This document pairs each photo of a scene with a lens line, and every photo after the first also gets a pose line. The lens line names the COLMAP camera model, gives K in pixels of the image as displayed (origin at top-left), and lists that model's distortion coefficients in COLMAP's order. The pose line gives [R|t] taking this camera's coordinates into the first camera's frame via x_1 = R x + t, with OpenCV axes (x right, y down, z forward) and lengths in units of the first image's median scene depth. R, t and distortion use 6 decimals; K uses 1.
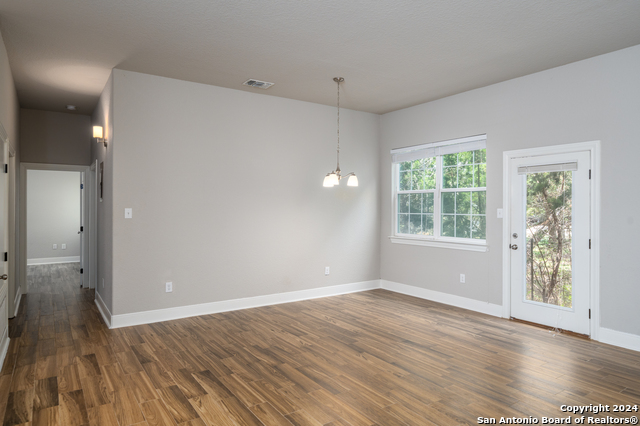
lens RADIAL K [[407.3, 0, 318.7], [0, 407.3, 207.6], [0, 0, 1]] dist [0.003415, -0.001591]
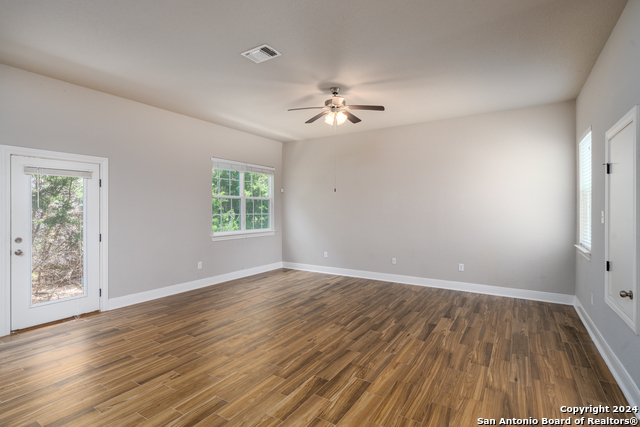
lens RADIAL K [[313.9, 0, 318.9], [0, 313.9, 212.7], [0, 0, 1]] dist [0.002716, -0.002118]
pose [[-0.402897, -0.011743, 0.915170, -0.473518], [-0.000105, 0.999918, 0.012784, -0.002234], [-0.915245, 0.005055, -0.402866, 0.716364]]
